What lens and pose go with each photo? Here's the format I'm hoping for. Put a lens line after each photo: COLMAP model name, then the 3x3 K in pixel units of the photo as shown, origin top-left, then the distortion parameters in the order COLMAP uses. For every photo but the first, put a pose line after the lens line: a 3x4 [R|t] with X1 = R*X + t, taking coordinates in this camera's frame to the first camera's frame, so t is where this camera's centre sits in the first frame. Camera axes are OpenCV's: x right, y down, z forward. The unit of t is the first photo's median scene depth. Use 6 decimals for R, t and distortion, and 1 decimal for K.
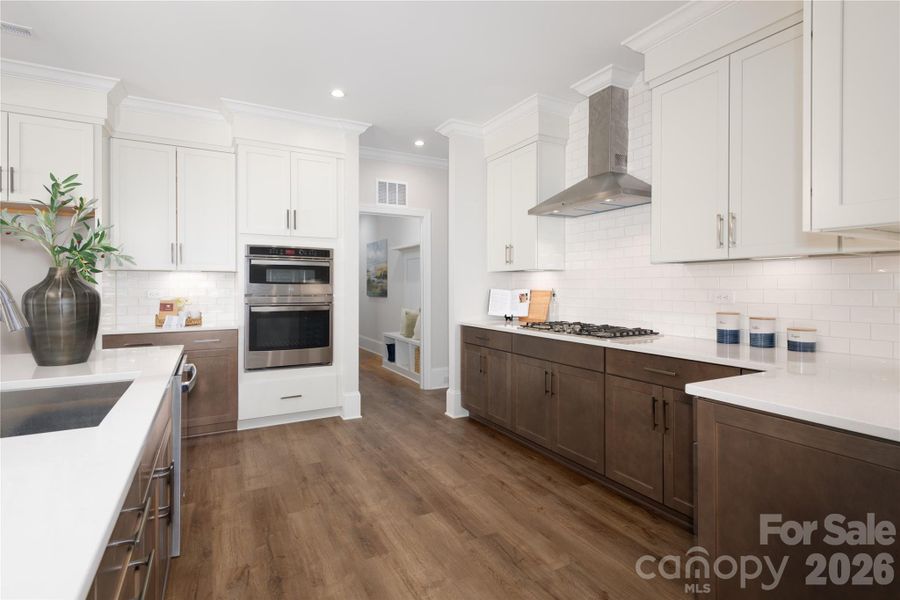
lens RADIAL K [[435.8, 0, 447.7], [0, 435.8, 288.5], [0, 0, 1]] dist [0.001827, 0.000887]
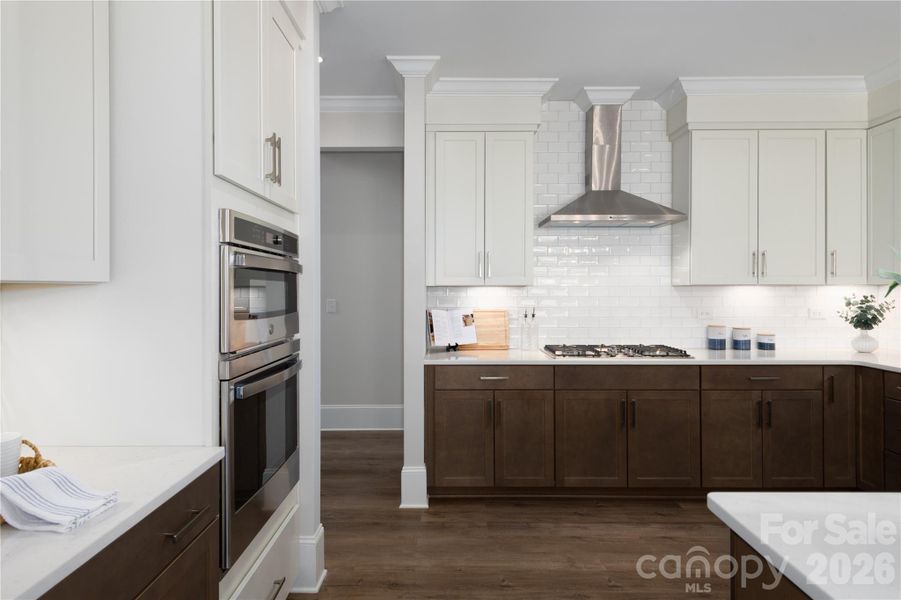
lens RADIAL K [[528.8, 0, 449.4], [0, 528.8, 288.3], [0, 0, 1]] dist [-0.002479, -0.001473]
pose [[0.486265, 0.000012, 0.873811, -0.794475], [0.004553, 0.999986, -0.002547, -0.039062], [-0.873799, 0.005217, 0.486259, 0.683918]]
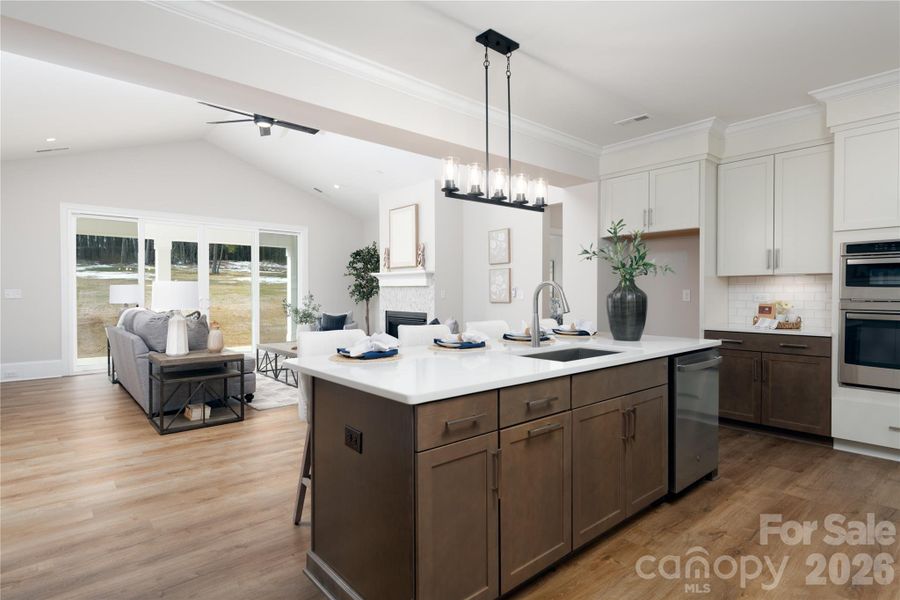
lens RADIAL K [[470.7, 0, 452.1], [0, 470.7, 301.0], [0, 0, 1]] dist [-0.004508, -0.000499]
pose [[0.221795, 0.017513, -0.974936, 0.315729], [-0.000904, 0.999842, 0.017754, 0.001801], [0.975093, -0.003056, 0.221776, 0.011829]]
